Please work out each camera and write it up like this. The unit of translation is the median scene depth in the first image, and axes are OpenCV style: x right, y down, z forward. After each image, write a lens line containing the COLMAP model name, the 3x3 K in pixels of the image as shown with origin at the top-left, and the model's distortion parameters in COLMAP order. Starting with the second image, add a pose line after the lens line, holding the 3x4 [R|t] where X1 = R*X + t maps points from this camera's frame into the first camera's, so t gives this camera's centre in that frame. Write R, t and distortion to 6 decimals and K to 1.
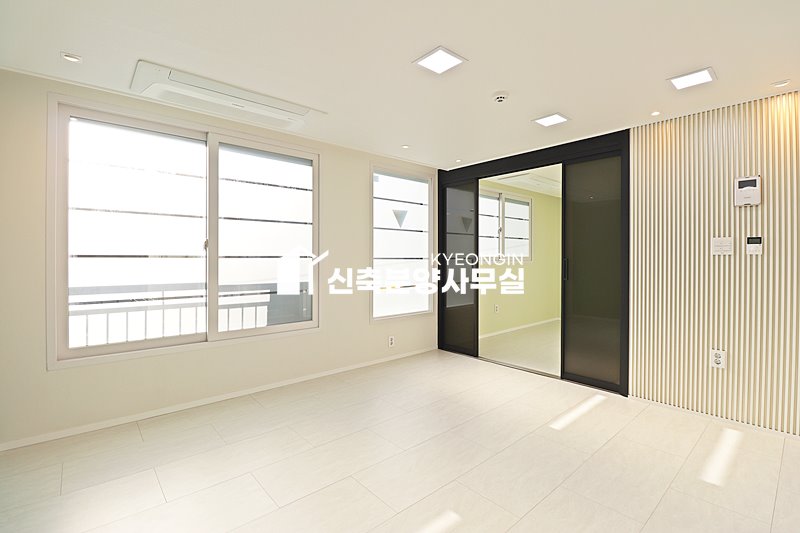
lens RADIAL K [[368.3, 0, 401.2], [0, 368.3, 260.1], [0, 0, 1]] dist [-0.000414, -0.014293]
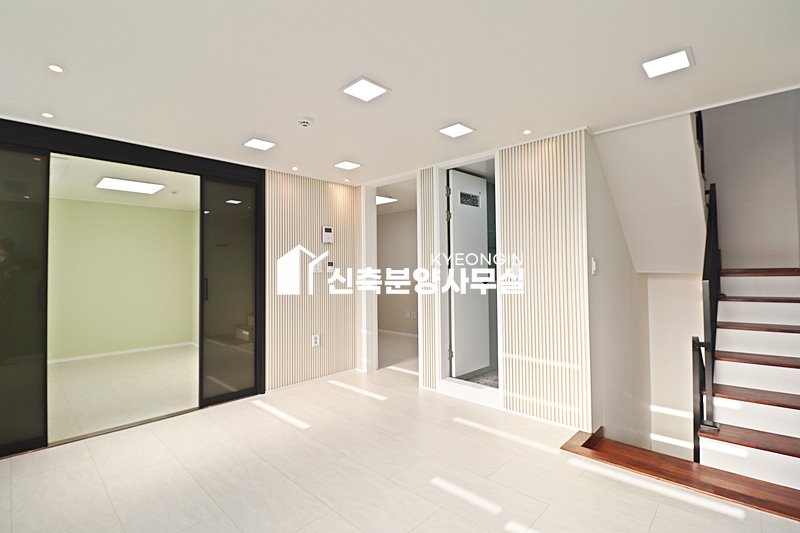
lens RADIAL K [[368.3, 0, 401.2], [0, 368.3, 260.1], [0, 0, 1]] dist [-0.000414, -0.014293]
pose [[-0.091150, 0.025955, 0.995499, -0.732089], [0.017706, 0.999545, -0.024439, -0.023378], [-0.995680, 0.015399, -0.091568, 0.788307]]
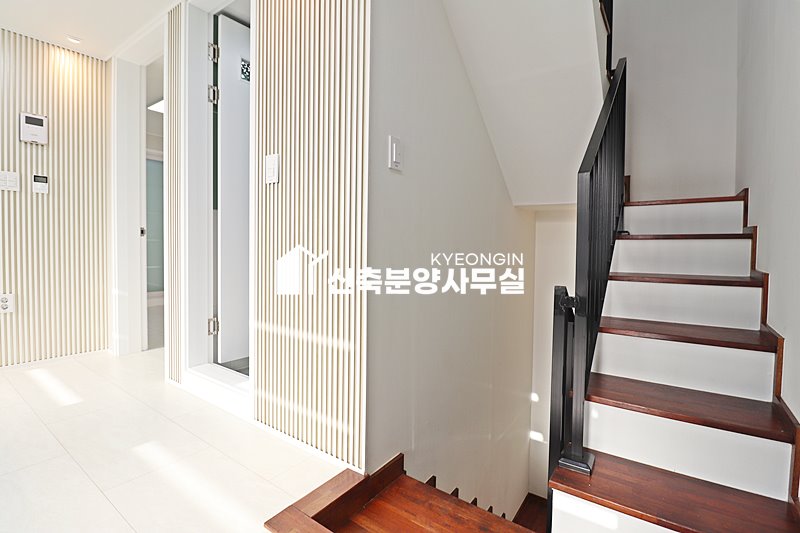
lens RADIAL K [[367.5, 0, 402.9], [0, 367.5, 258.9], [0, 0, 1]] dist [0.000404, -0.015777]
pose [[-0.245893, -0.037385, 0.968576, -0.255669], [-0.009821, 0.999301, 0.036077, 0.117421], [-0.969247, -0.000641, -0.246088, 0.250965]]
